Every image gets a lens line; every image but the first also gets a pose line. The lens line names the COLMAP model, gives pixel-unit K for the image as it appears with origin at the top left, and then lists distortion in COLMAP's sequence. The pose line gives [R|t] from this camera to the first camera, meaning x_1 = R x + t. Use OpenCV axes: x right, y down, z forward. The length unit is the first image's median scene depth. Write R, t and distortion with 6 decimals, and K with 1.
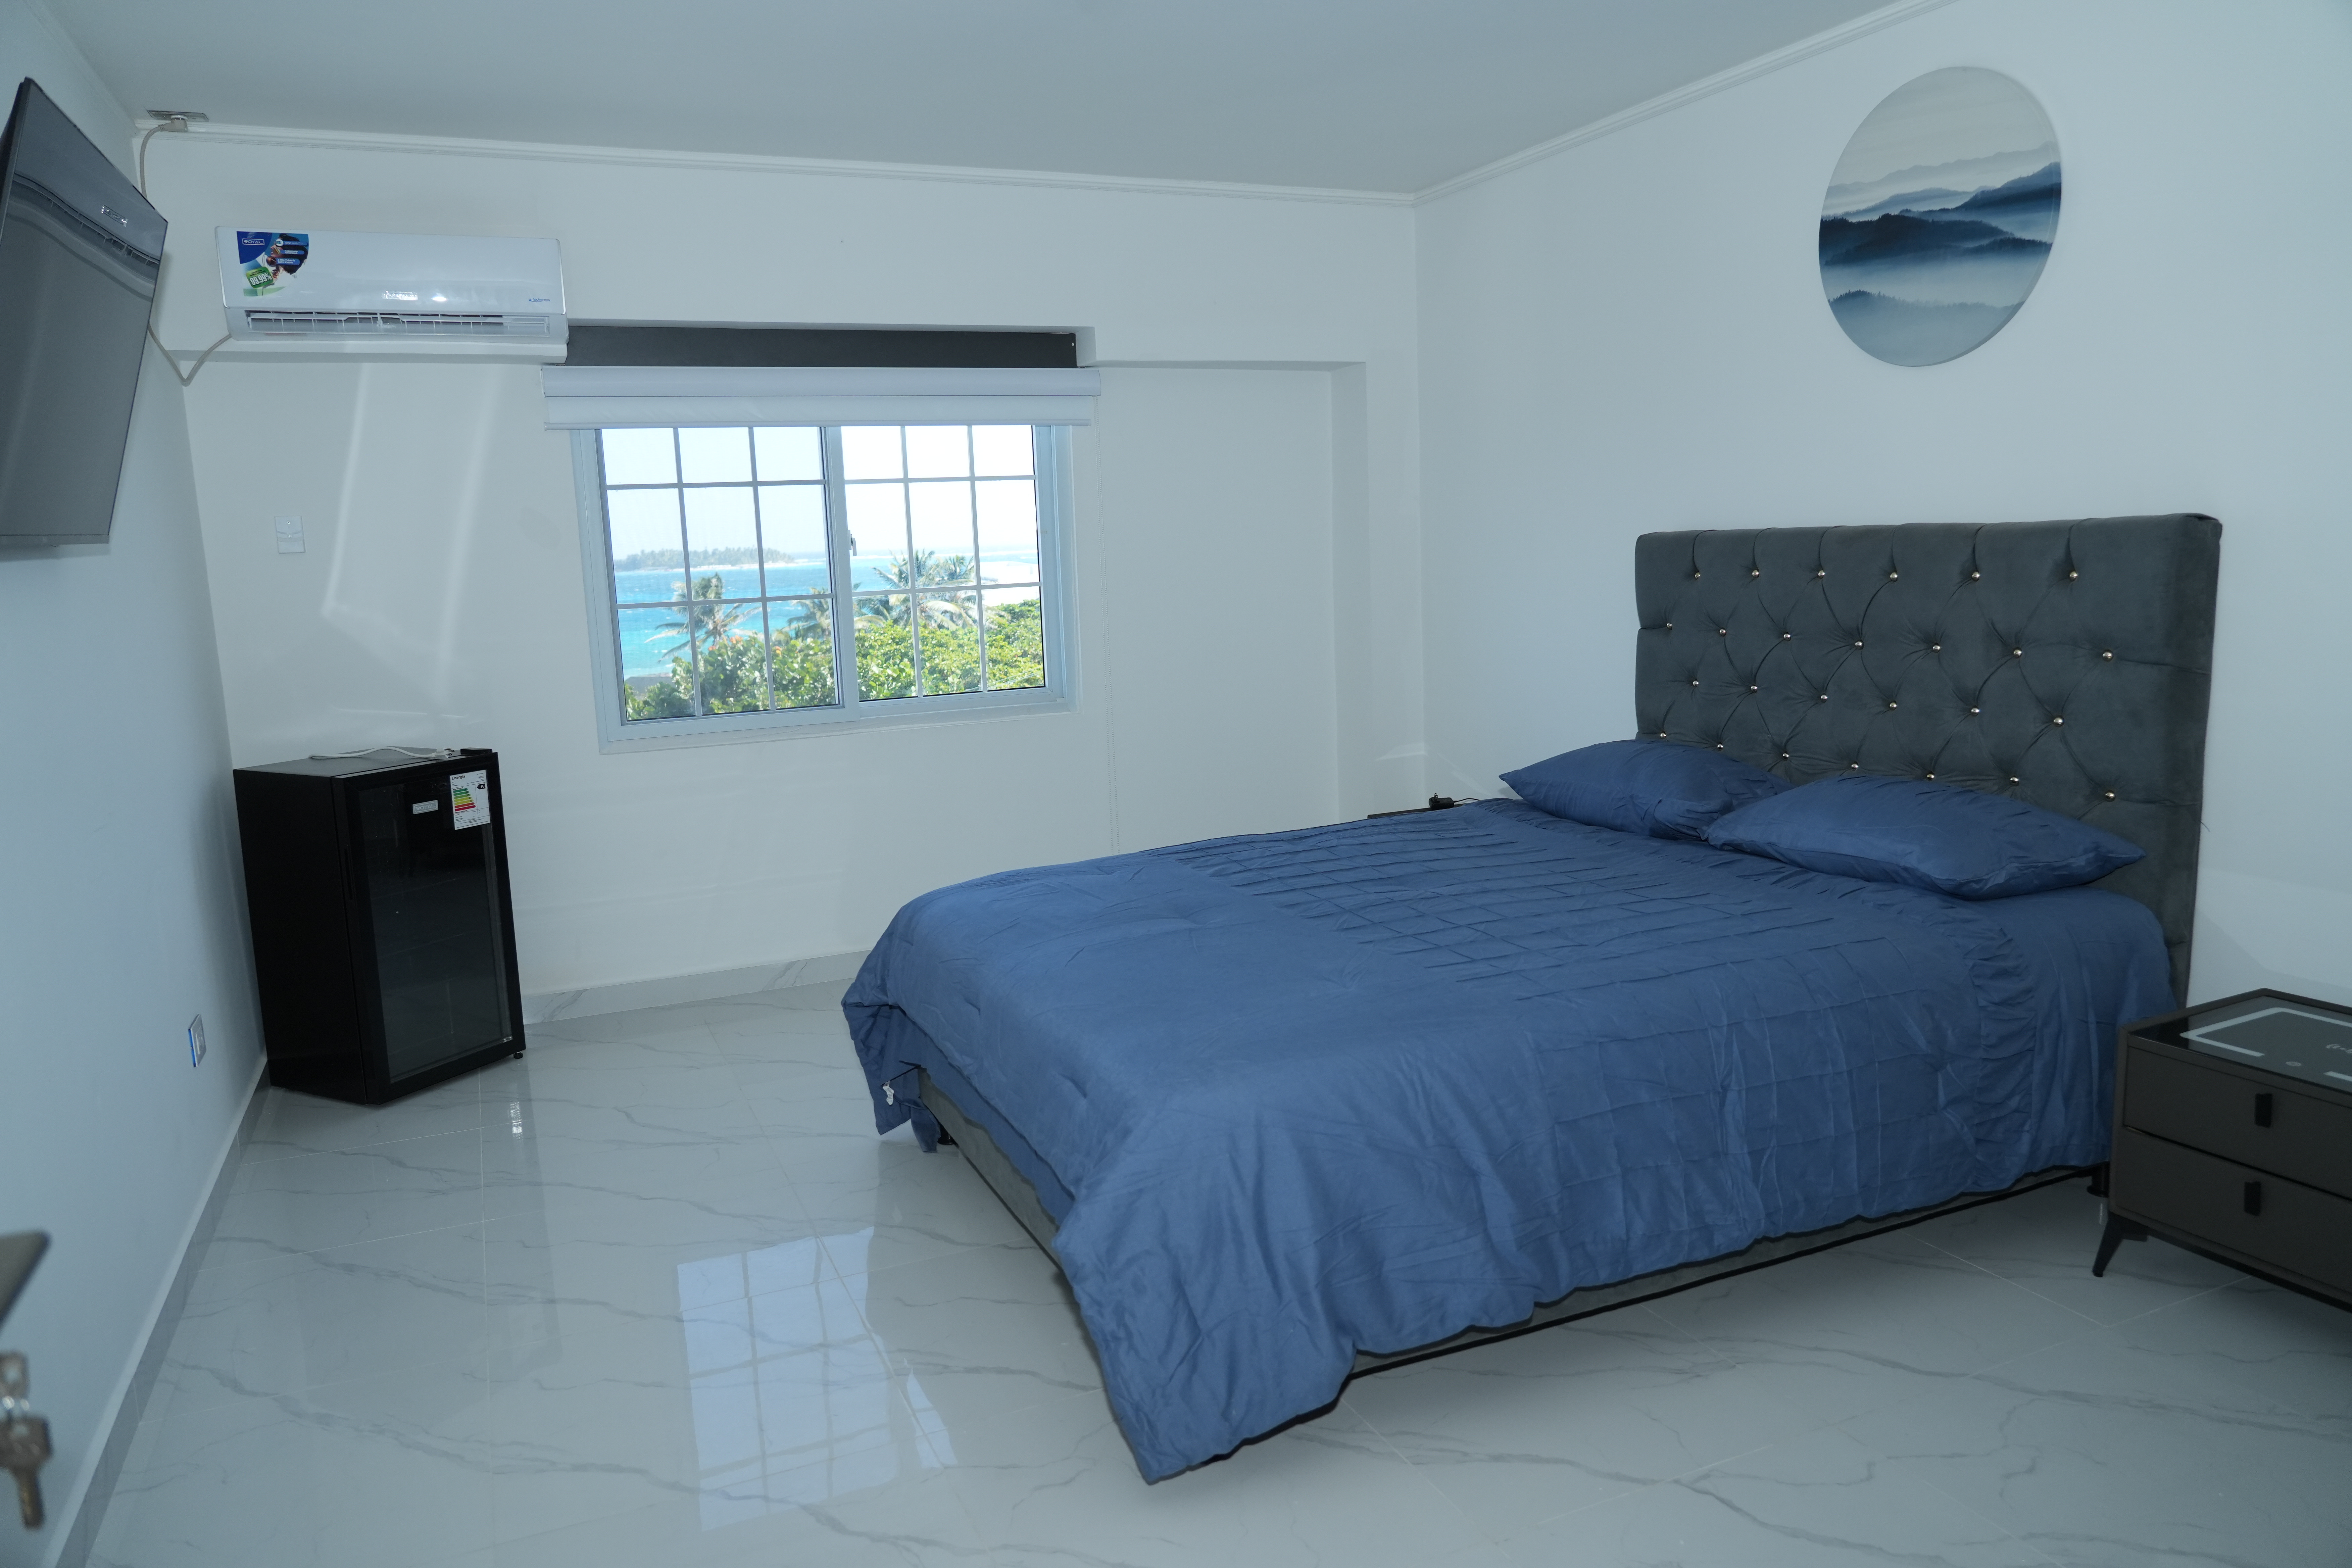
lens RADIAL K [[1617.5, 0, 1176.0], [0, 1617.5, 784.0], [0, 0, 1]] dist [-0.005176, 0.004981]
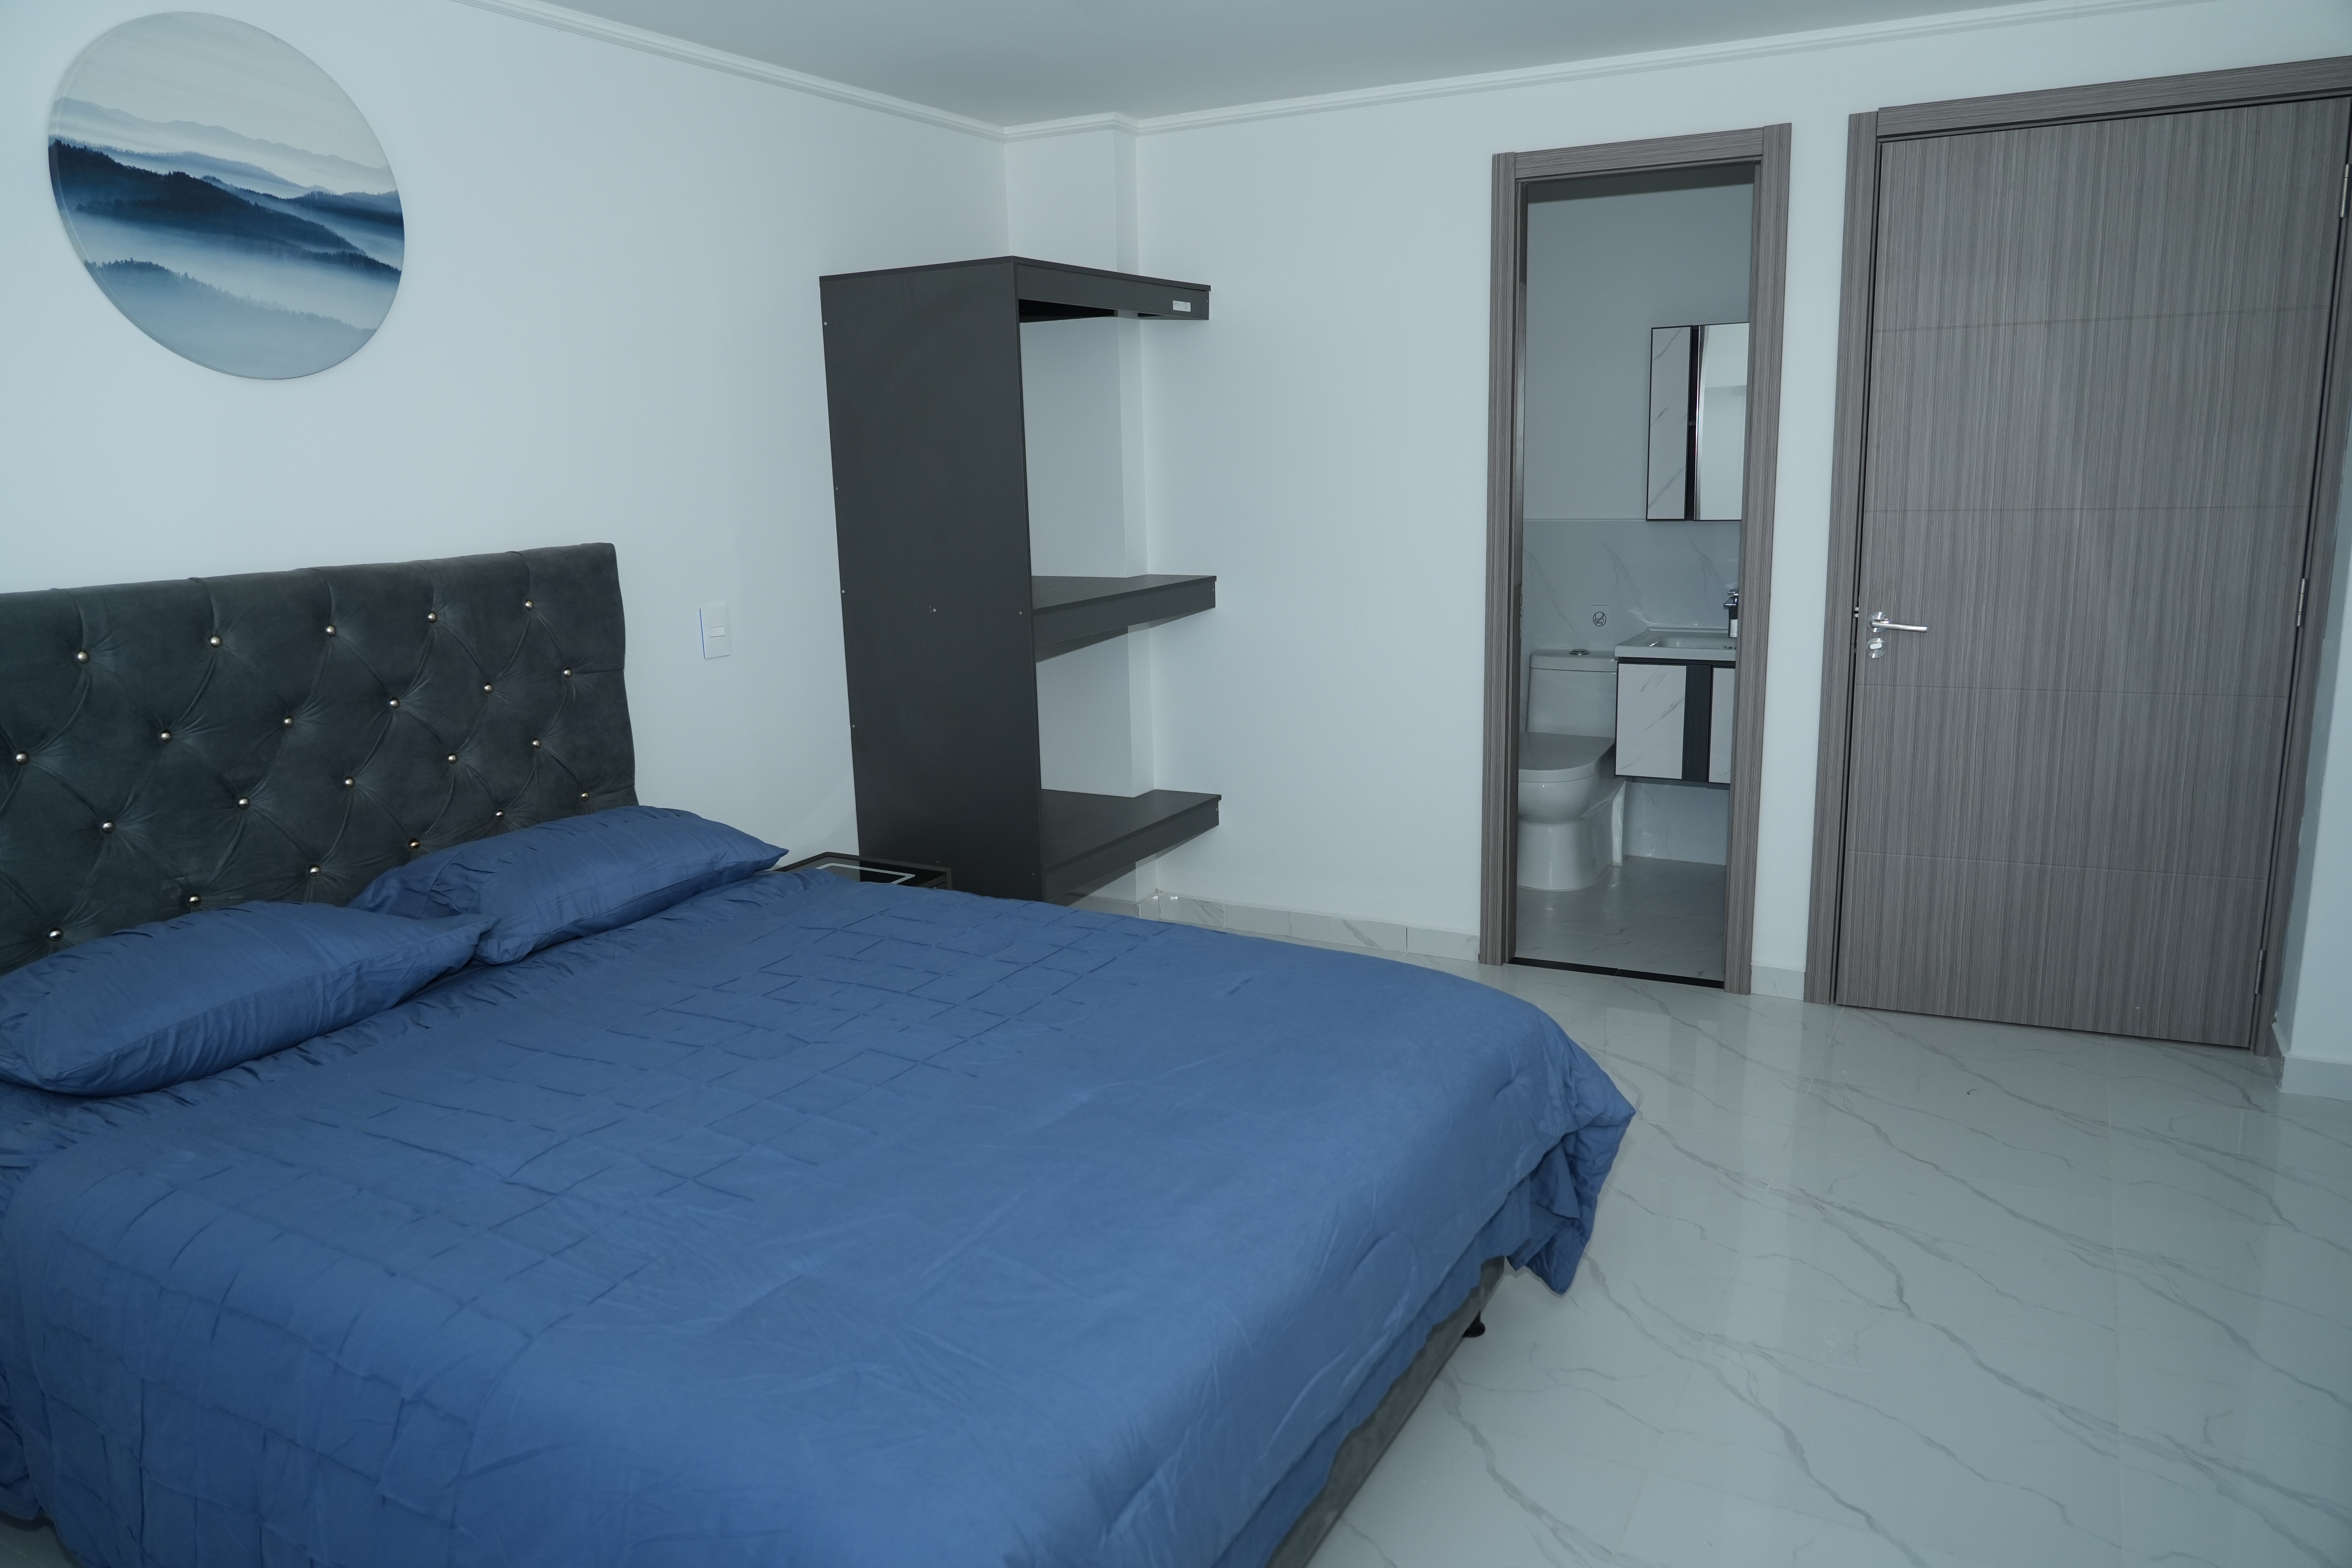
lens RADIAL K [[1617.5, 0, 1176.0], [0, 1617.5, 784.0], [0, 0, 1]] dist [-0.005176, 0.004981]
pose [[-0.600819, -0.116686, 0.790823, -0.511773], [0.162365, 0.950854, 0.263654, -0.211155], [-0.782722, 0.286810, -0.552346, 1.191364]]
